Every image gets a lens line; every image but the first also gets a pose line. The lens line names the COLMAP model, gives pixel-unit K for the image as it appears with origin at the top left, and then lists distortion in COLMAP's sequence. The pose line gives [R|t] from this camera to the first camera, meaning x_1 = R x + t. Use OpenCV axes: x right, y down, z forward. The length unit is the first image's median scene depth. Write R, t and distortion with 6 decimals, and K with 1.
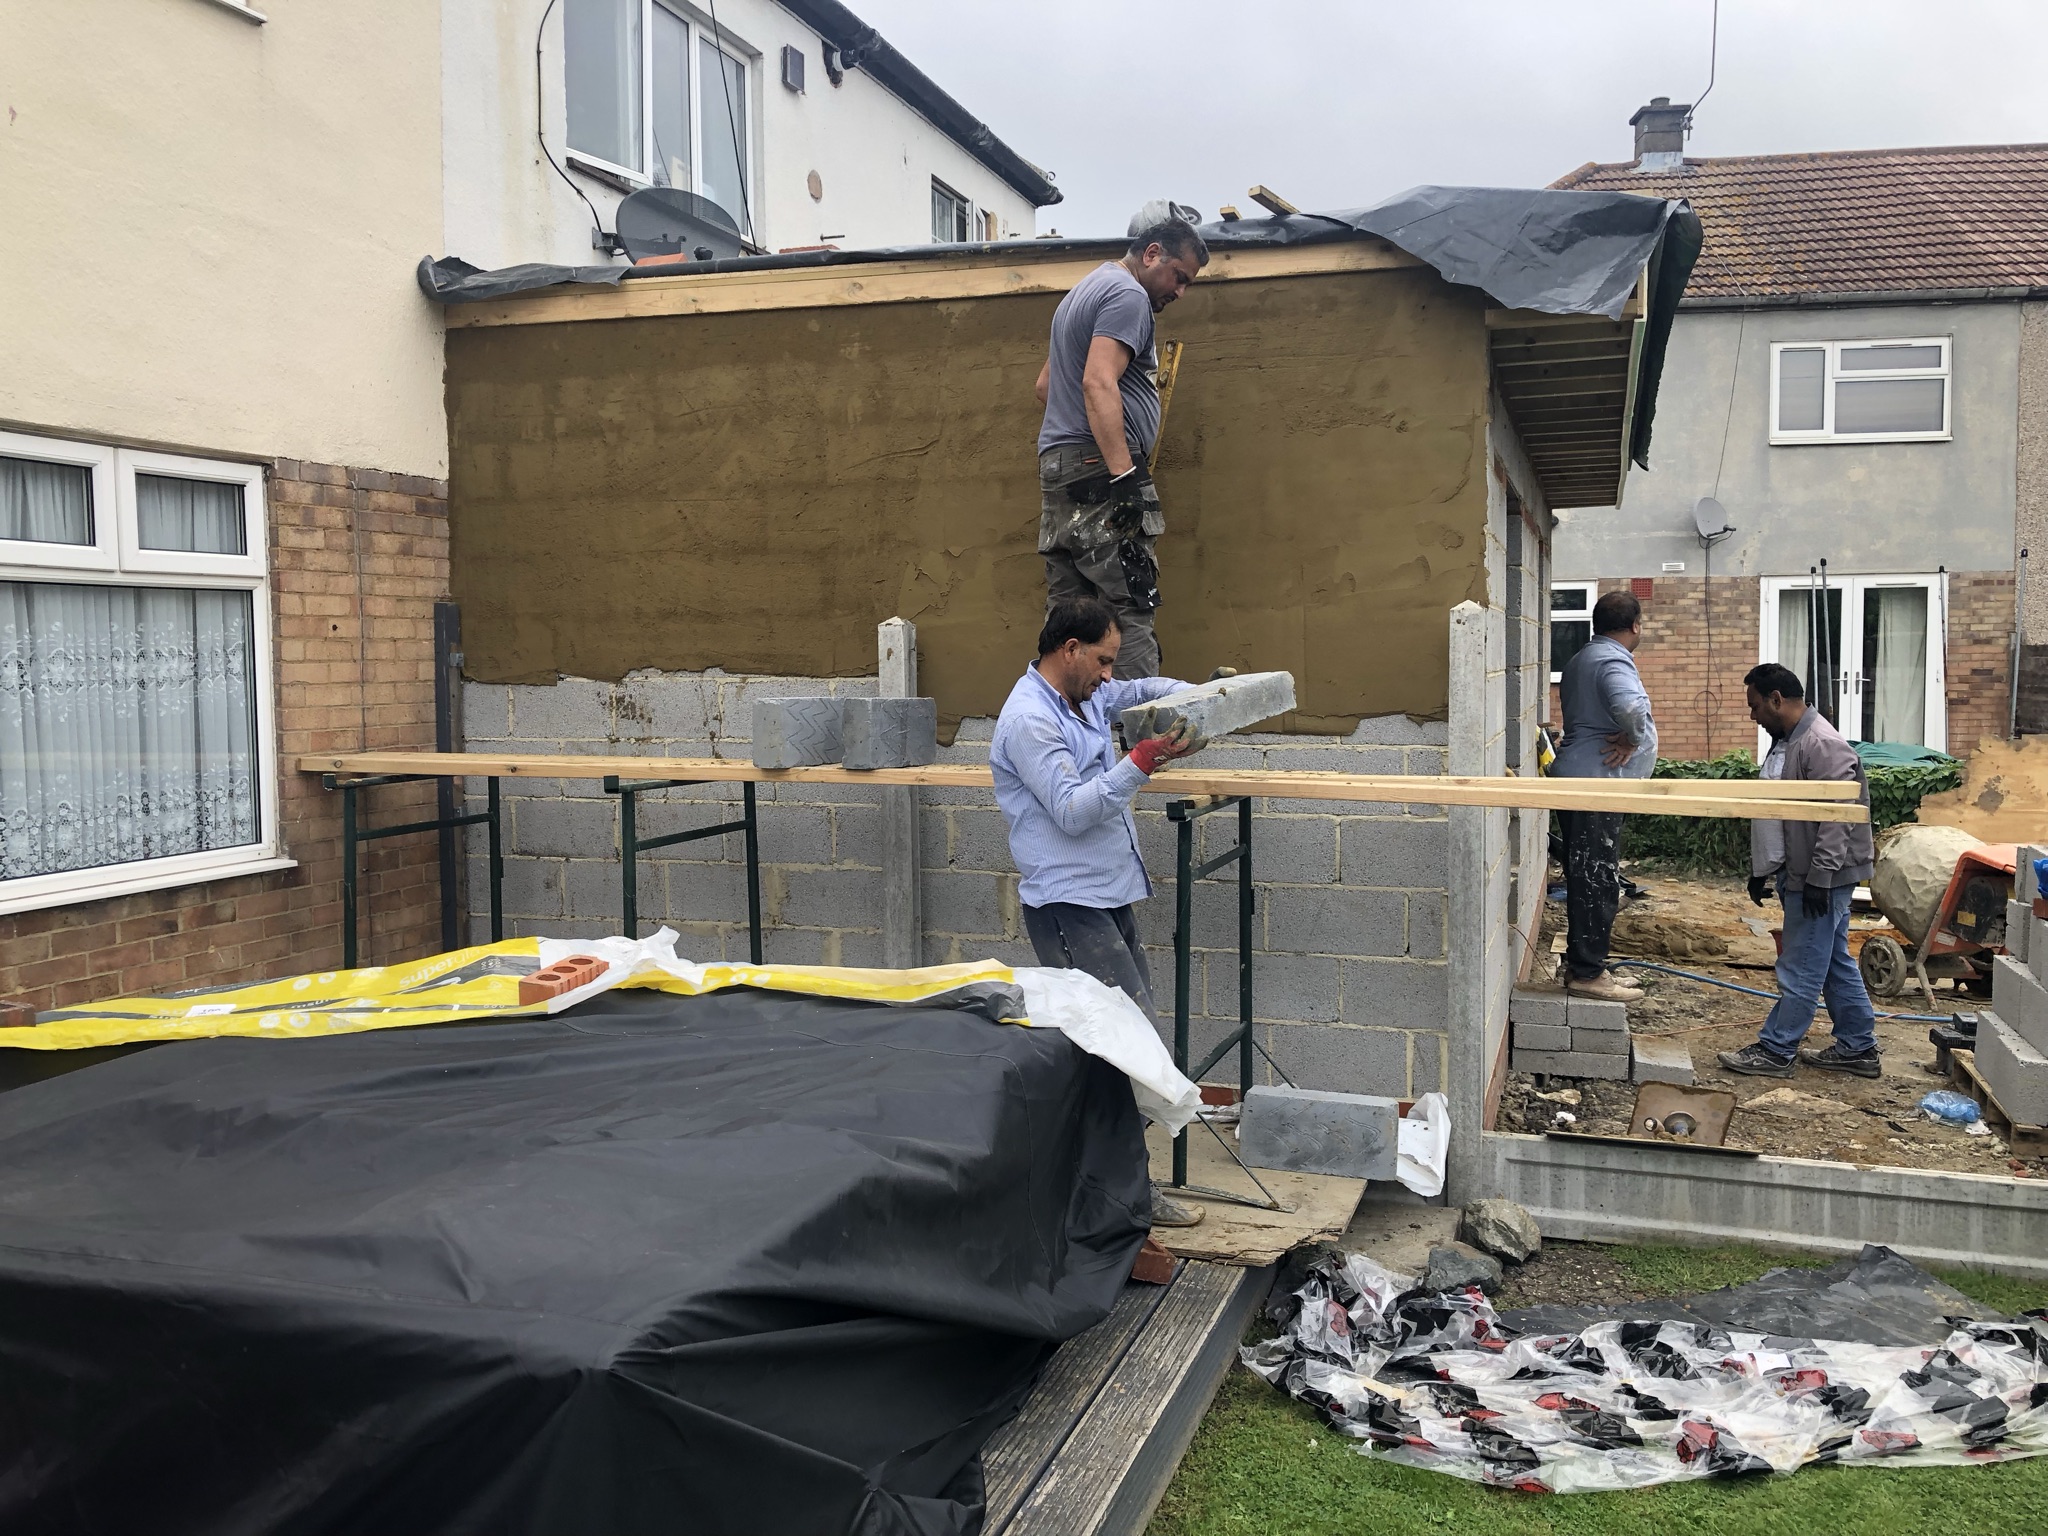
lens RADIAL K [[1690.6, 0, 1038.9], [0, 1690.6, 761.7], [0, 0, 1]] dist [0.047495, 0.001619]
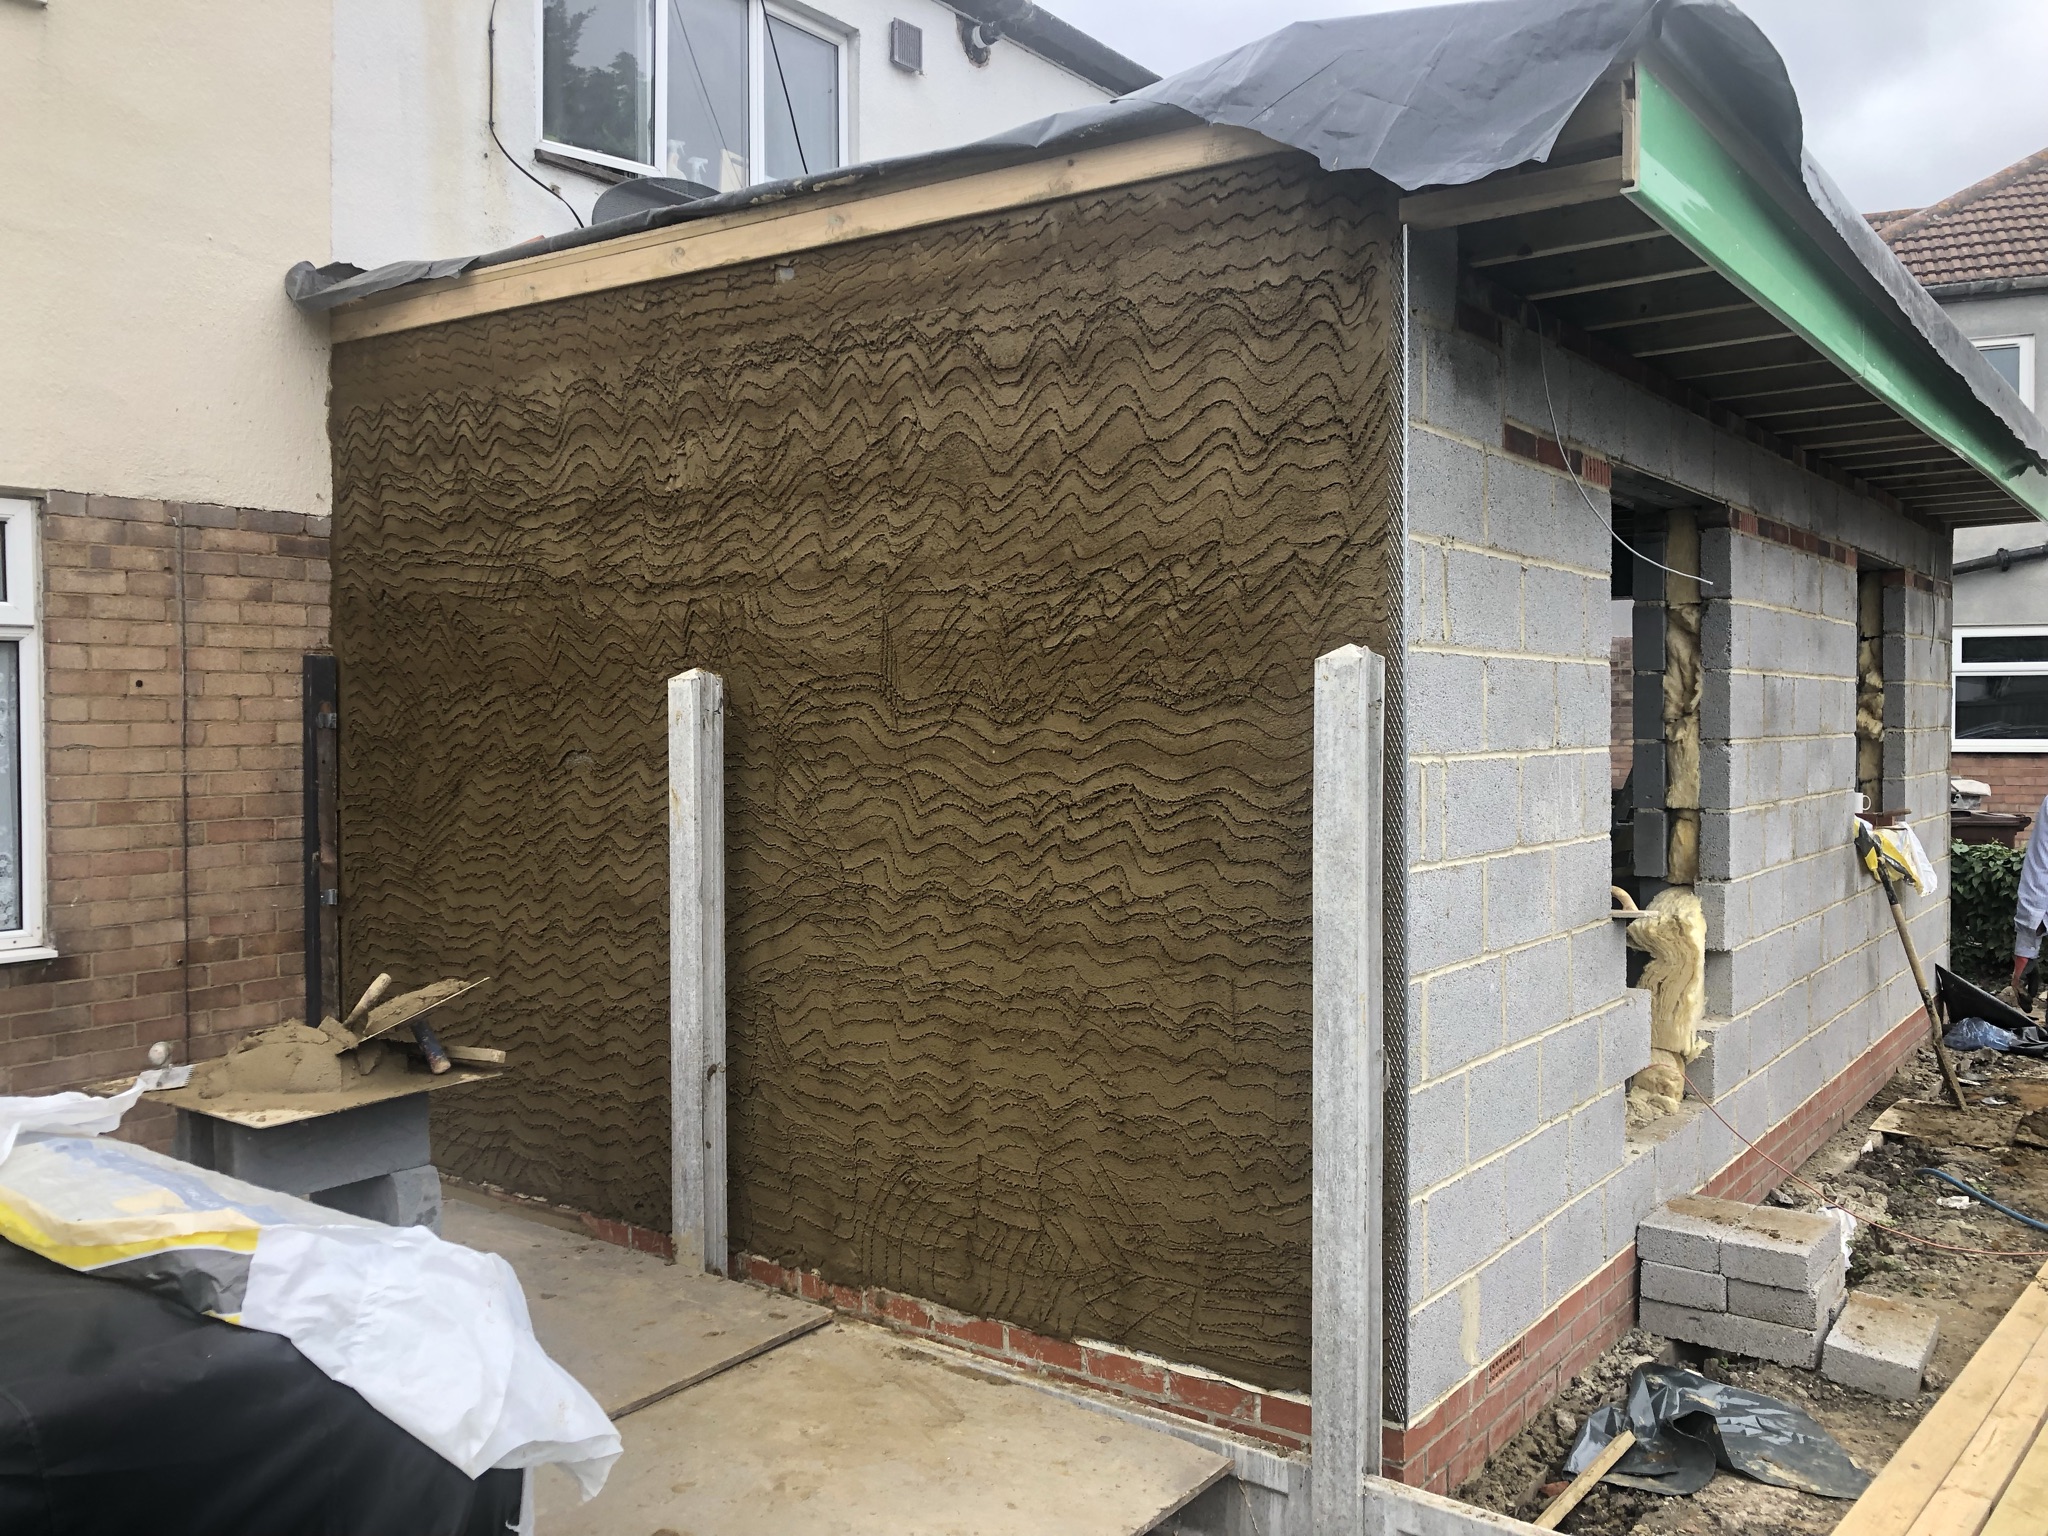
lens RADIAL K [[1690.6, 0, 1024.1], [0, 1690.6, 765.4], [0, 0, 1]] dist [0.047495, 0.001619]
pose [[0.952883, 0.015869, -0.302921, 0.284178], [-0.024609, 0.999383, -0.025058, -0.025697], [0.302337, 0.031331, 0.952686, 0.298990]]
